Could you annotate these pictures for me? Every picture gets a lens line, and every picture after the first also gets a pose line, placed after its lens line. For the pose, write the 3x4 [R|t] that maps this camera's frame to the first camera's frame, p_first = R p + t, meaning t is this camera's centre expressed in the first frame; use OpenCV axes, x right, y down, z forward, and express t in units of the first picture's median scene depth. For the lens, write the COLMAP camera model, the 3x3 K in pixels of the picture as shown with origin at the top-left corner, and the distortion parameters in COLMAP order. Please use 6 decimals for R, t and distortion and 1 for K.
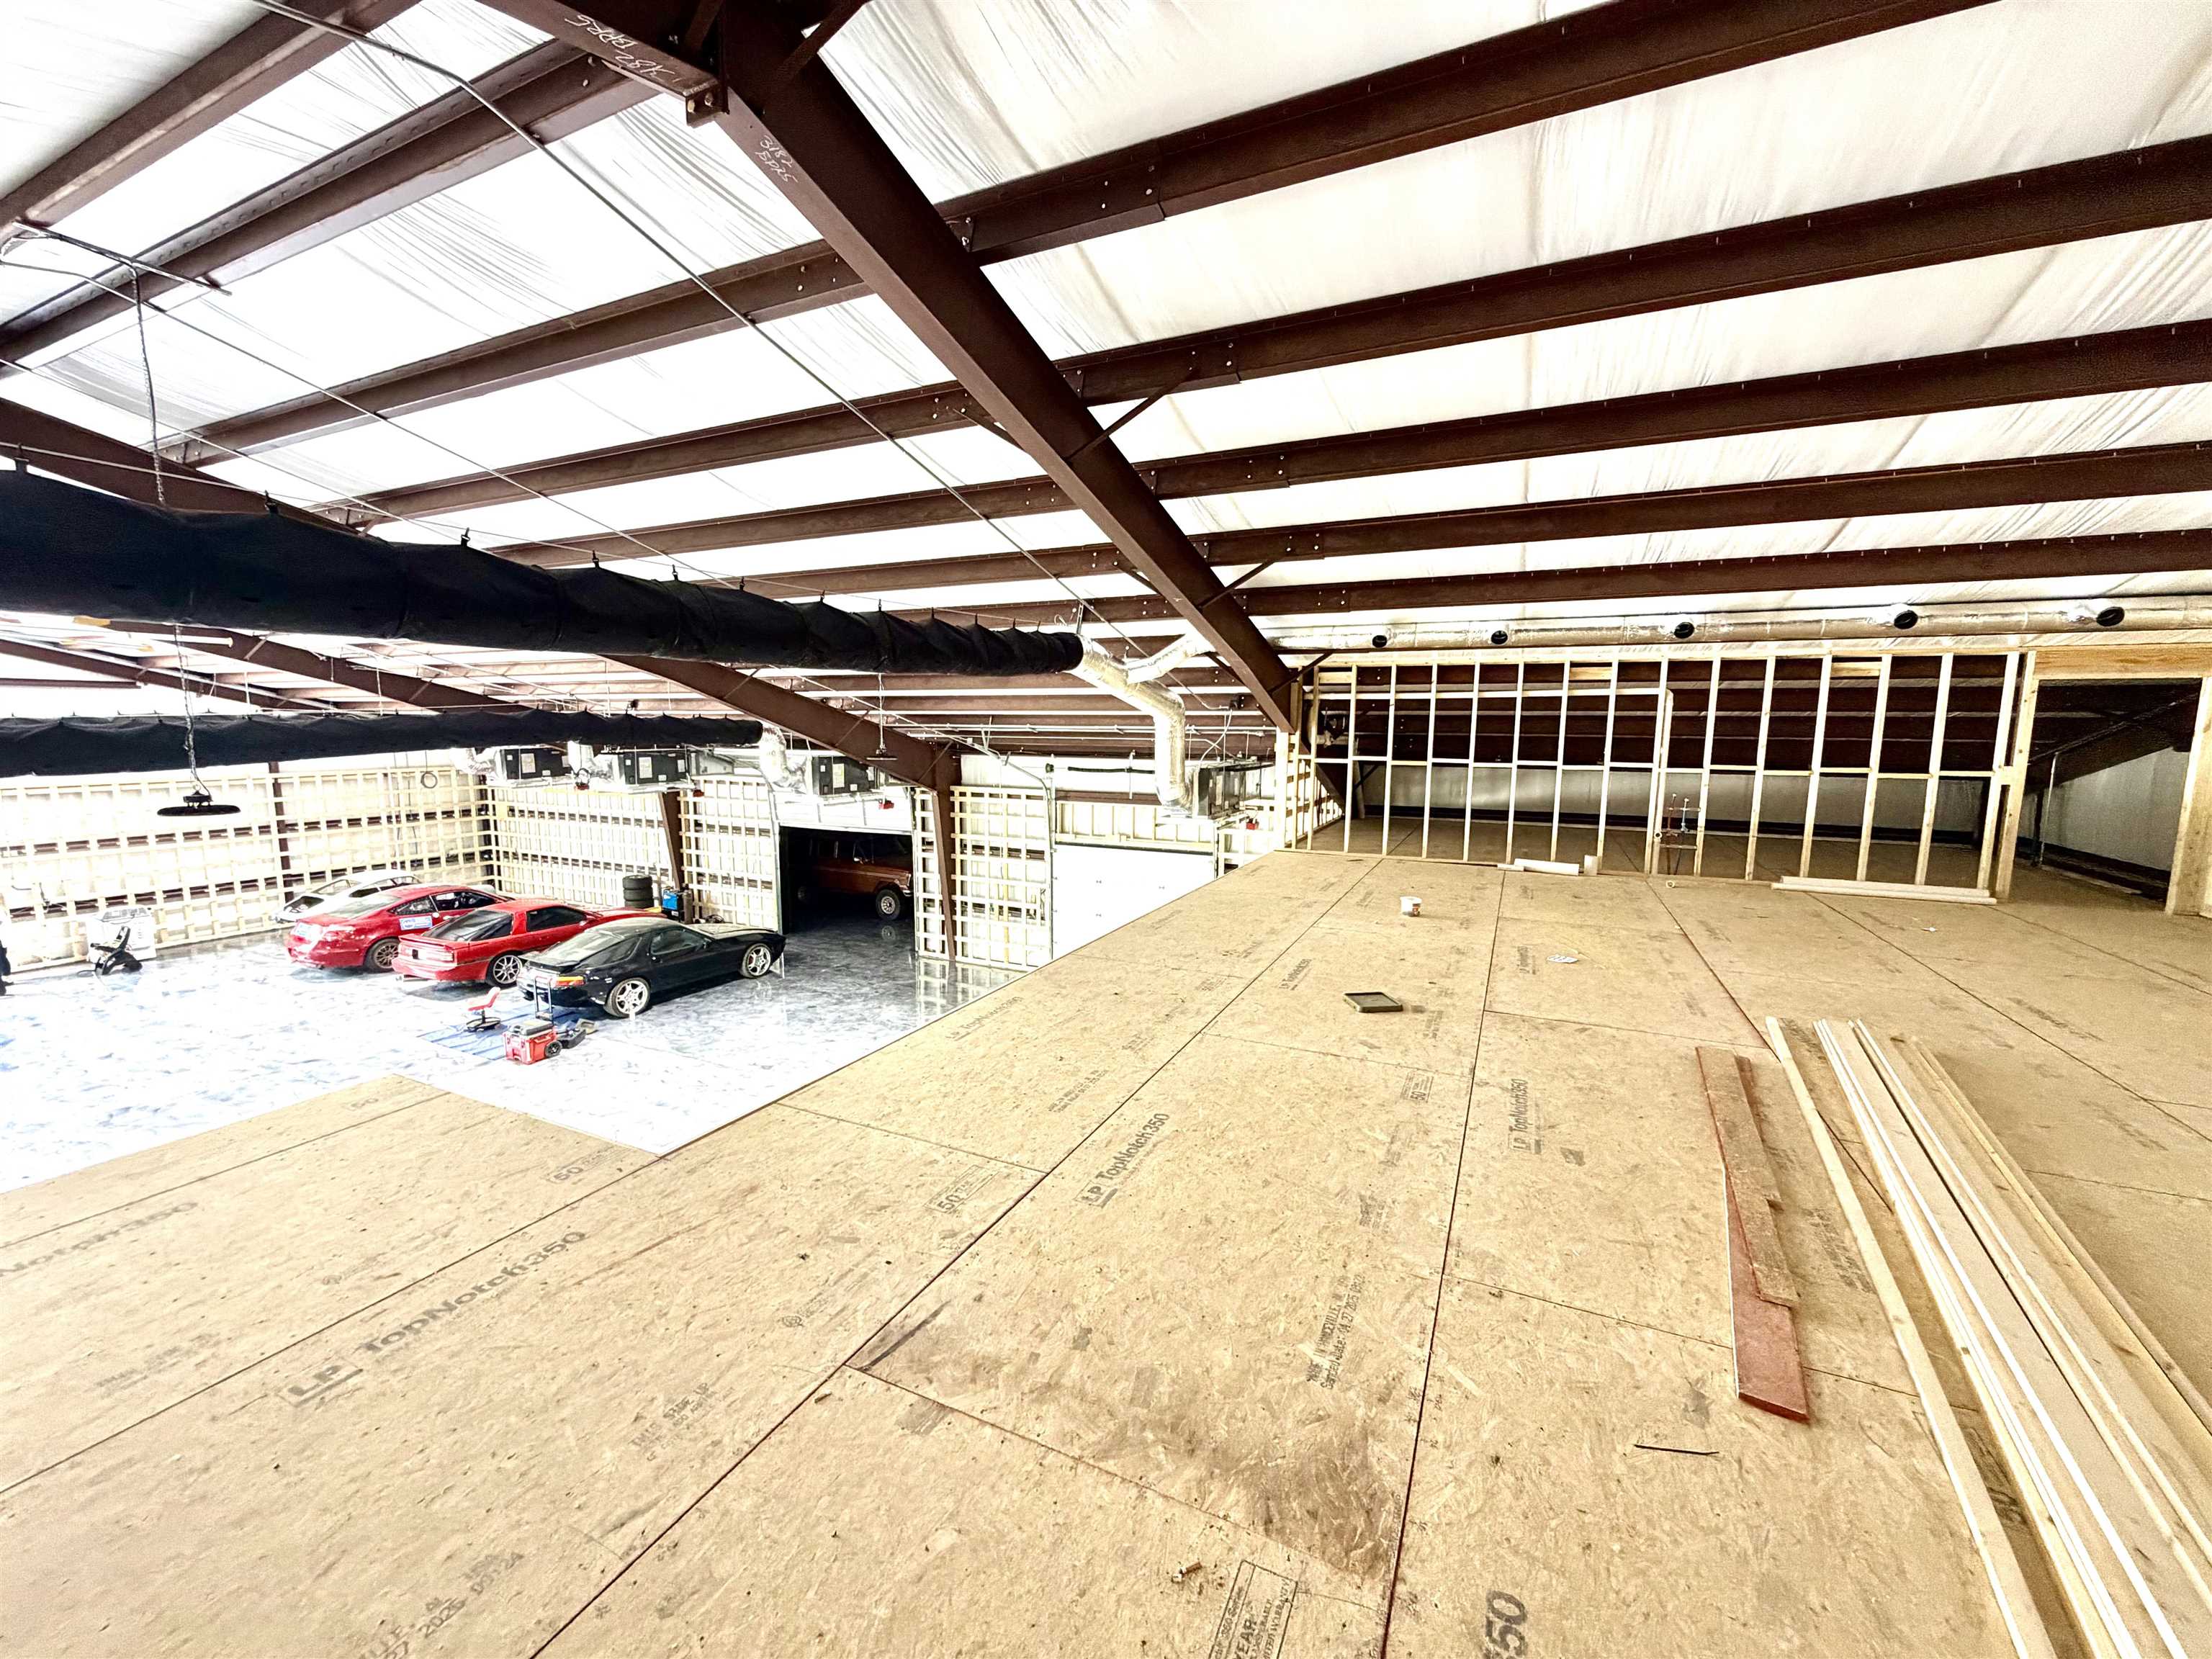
lens RADIAL K [[886.4, 0, 1103.7], [0, 886.4, 839.1], [0, 0, 1]] dist [-0.000306, 0.000078]
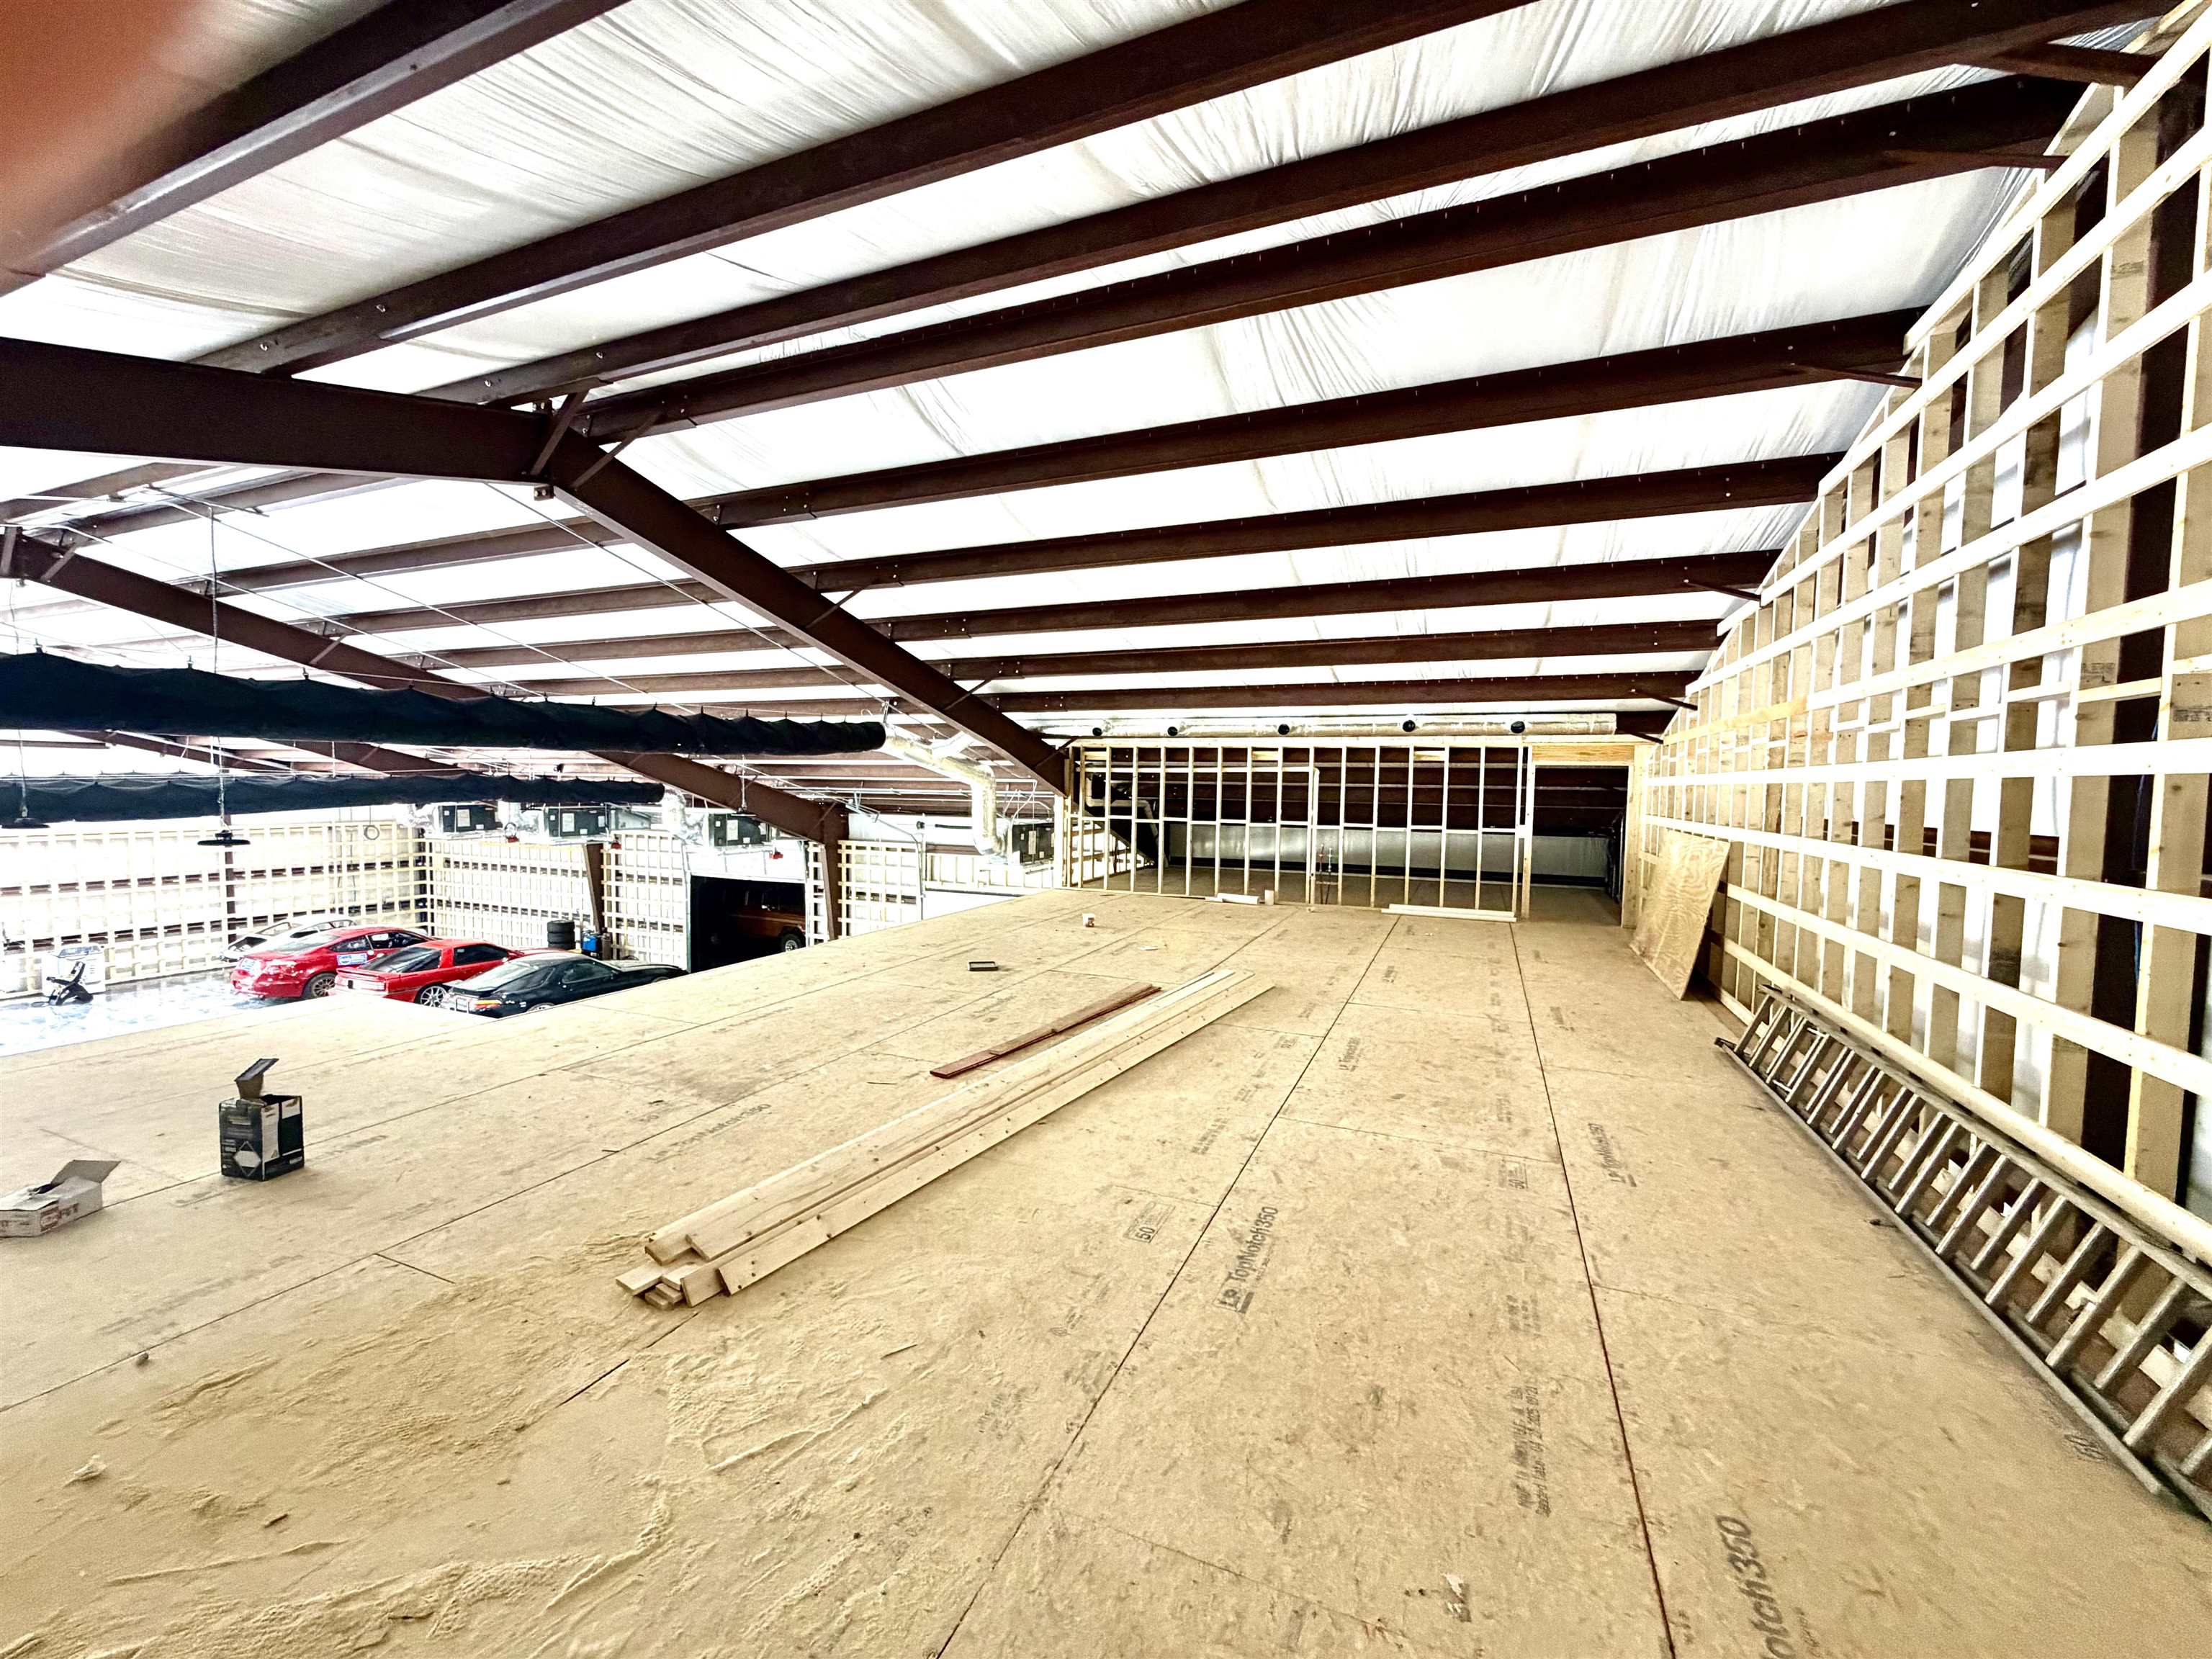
lens RADIAL K [[886.4, 0, 1101.8], [0, 886.4, 838.8], [0, 0, 1]] dist [-0.000306, 0.000078]
pose [[0.999067, 0.006219, 0.042743, 0.133053], [-0.003220, 0.997550, -0.069881, 0.019639], [-0.043073, 0.069678, 0.996639, -0.182749]]
